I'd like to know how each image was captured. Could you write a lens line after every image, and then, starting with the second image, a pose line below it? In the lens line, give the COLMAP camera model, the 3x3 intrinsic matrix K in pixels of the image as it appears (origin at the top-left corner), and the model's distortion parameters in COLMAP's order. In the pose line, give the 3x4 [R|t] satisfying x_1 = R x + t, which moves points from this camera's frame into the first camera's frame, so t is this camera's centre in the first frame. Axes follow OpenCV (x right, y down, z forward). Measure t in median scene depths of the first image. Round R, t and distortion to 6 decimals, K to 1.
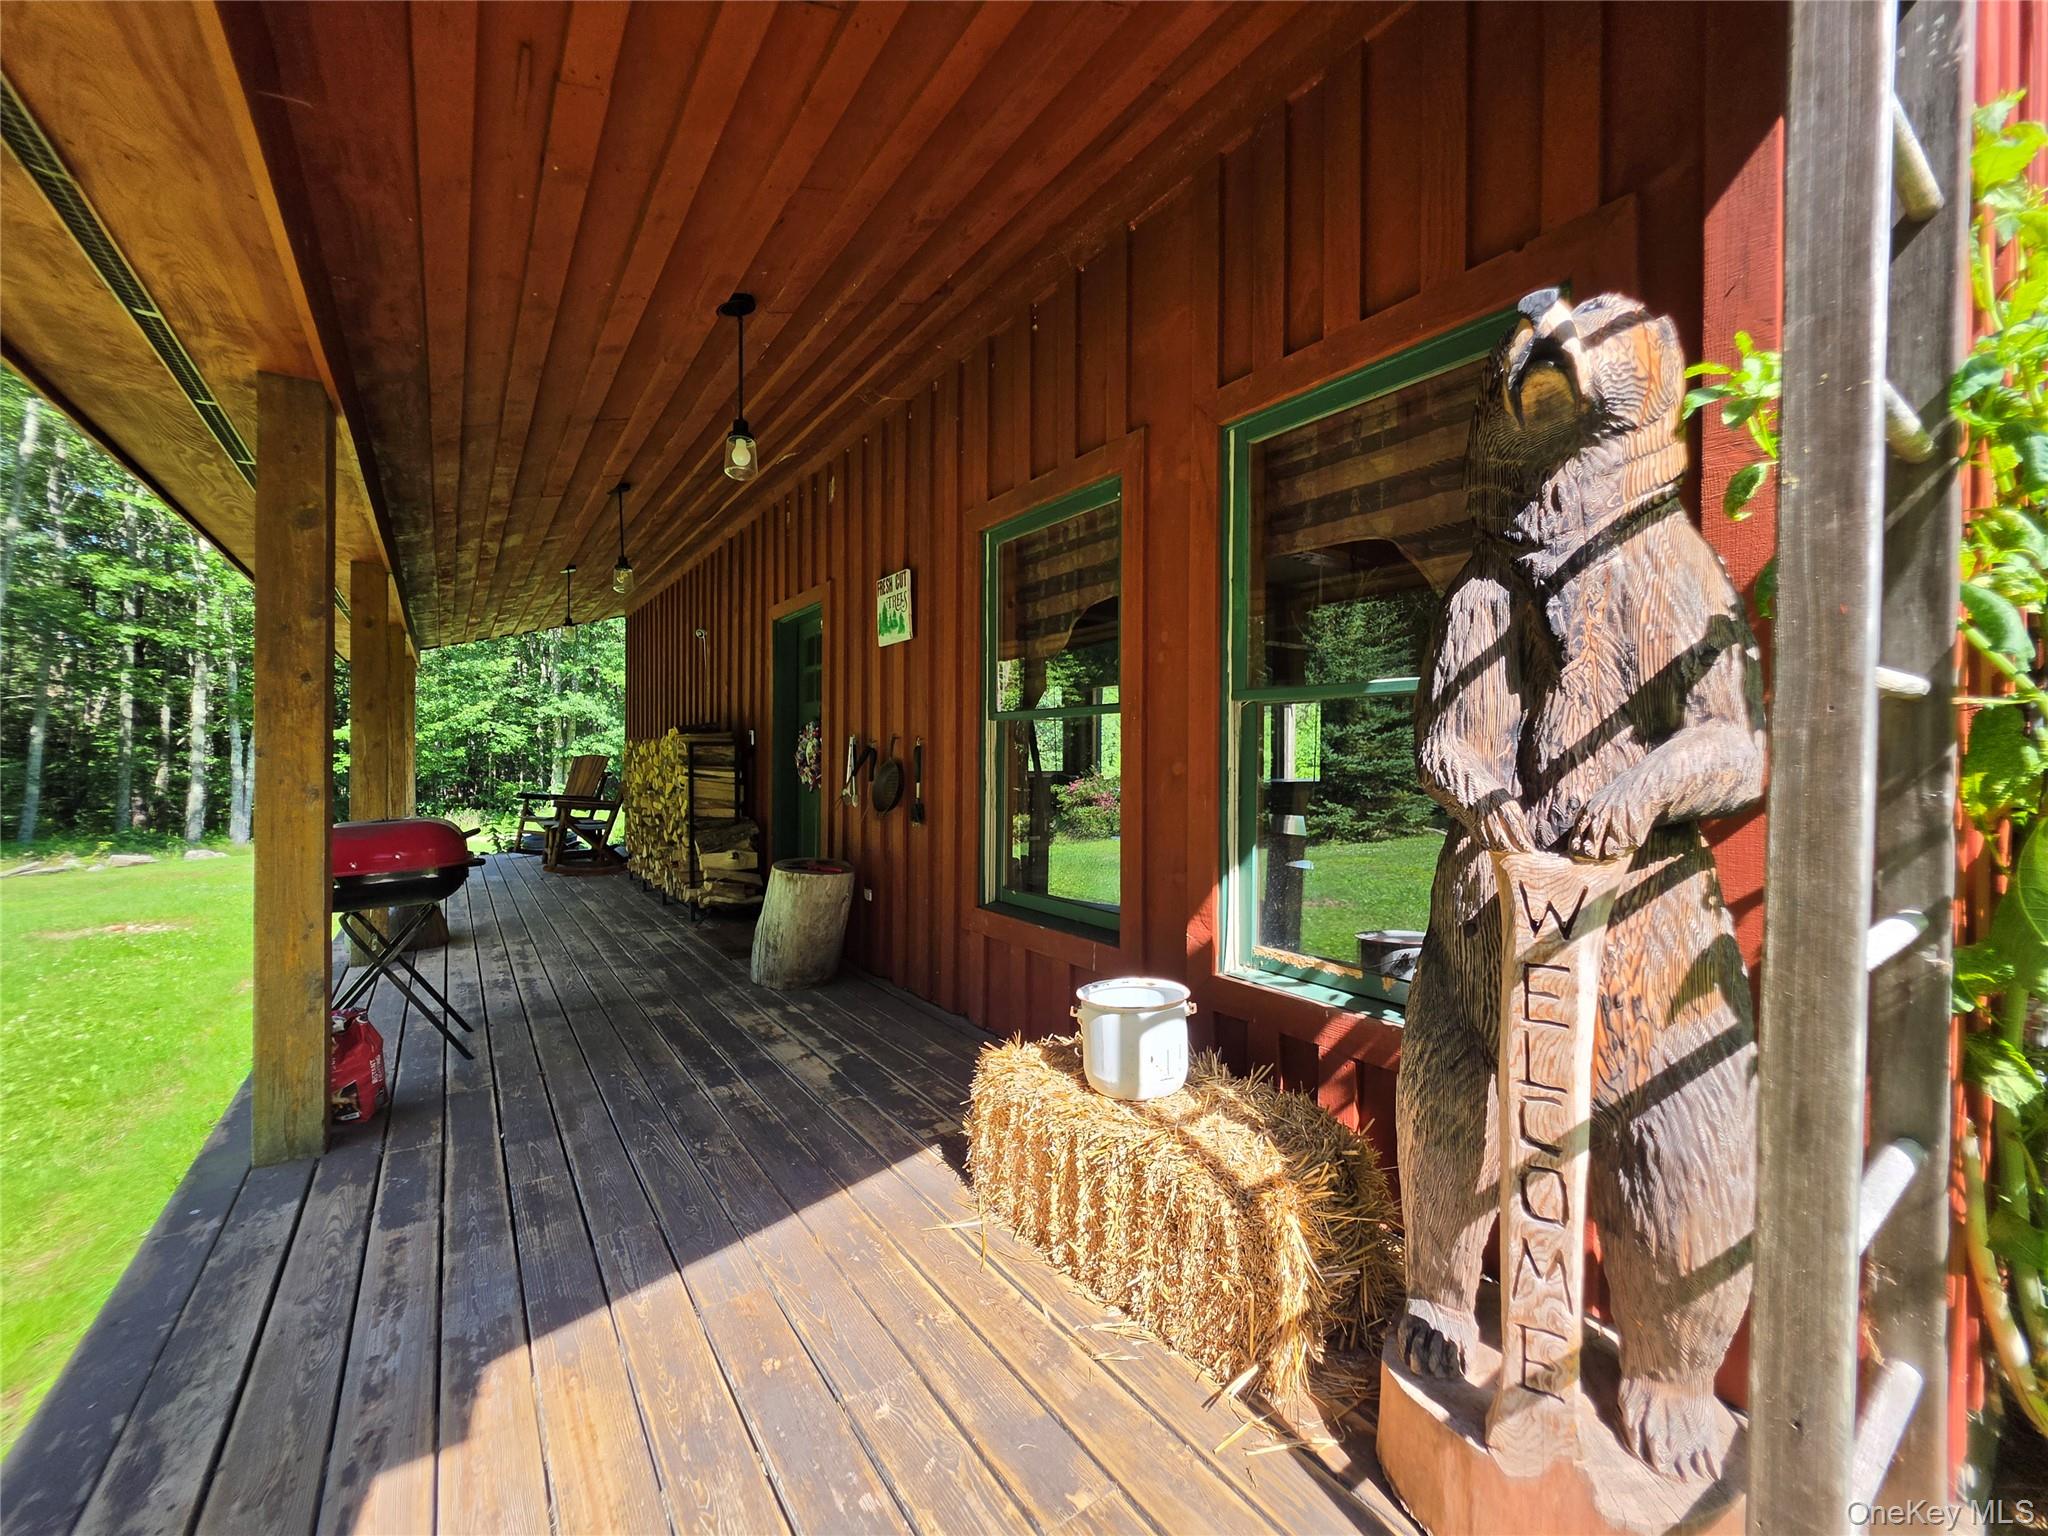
lens RADIAL K [[818.4, 0, 1021.8], [0, 818.4, 770.0], [0, 0, 1]] dist [0.001708, 0.000268]
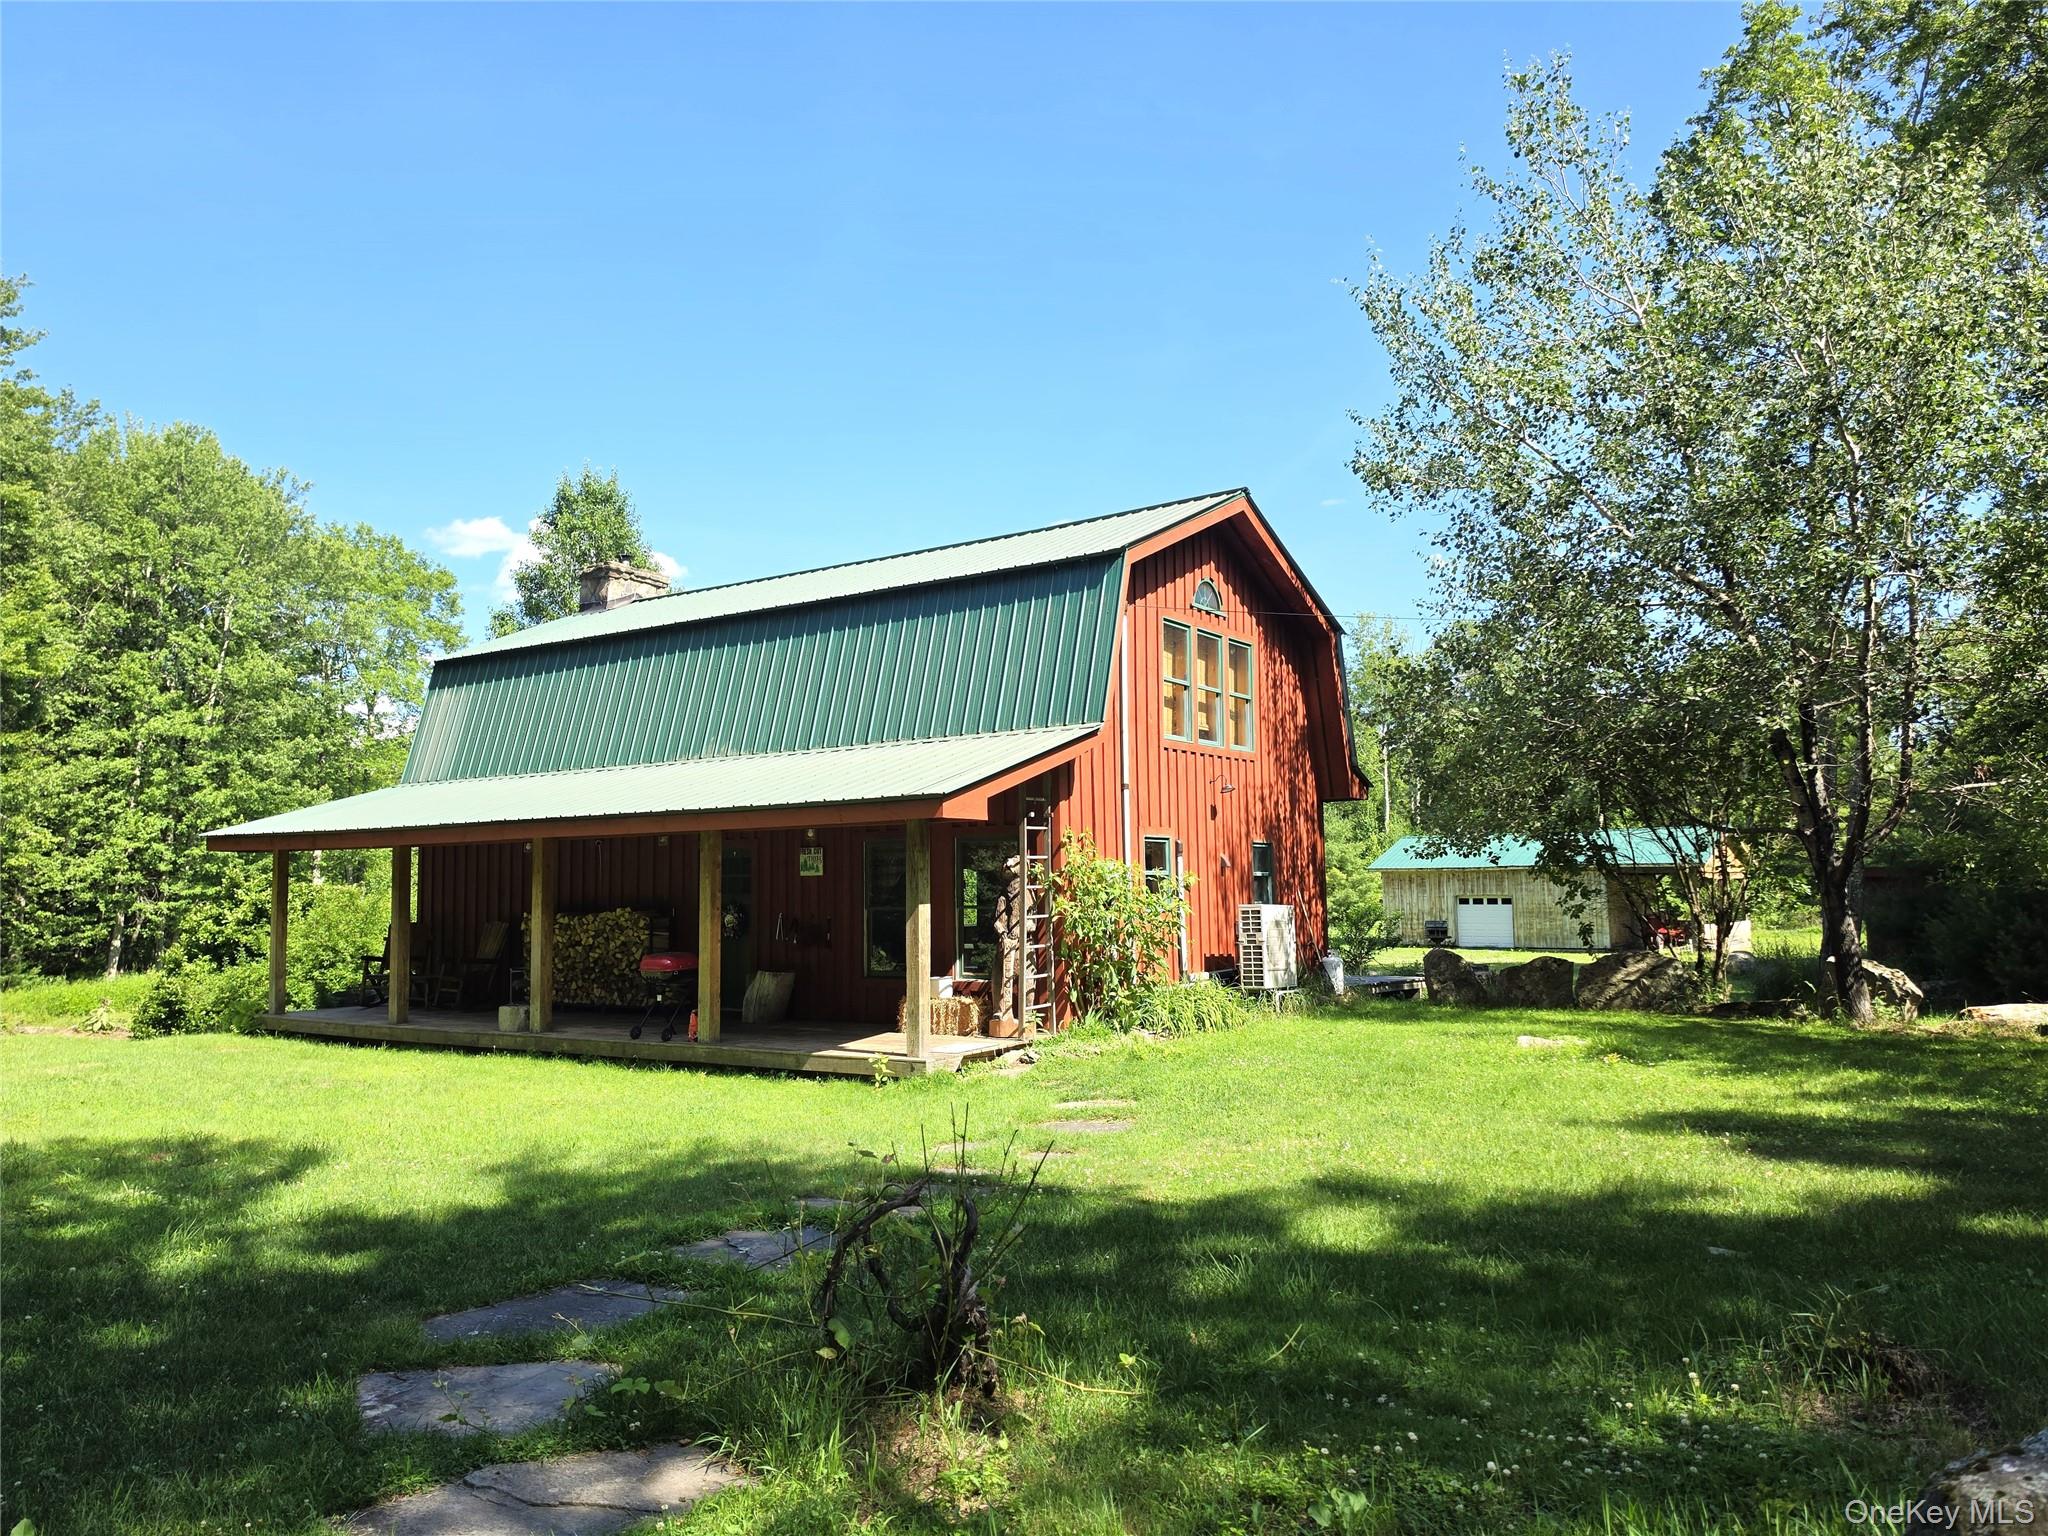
lens RADIAL K [[1404.4, 0, 1026.6], [0, 1404.4, 767.3], [0, 0, 1]] dist [-0.006592, -0.000787]
pose [[0.928376, 0.022526, 0.370959, -3.297846], [0.016026, 0.994806, -0.100515, -0.140758], [-0.371297, 0.099261, 0.923193, -9.155178]]
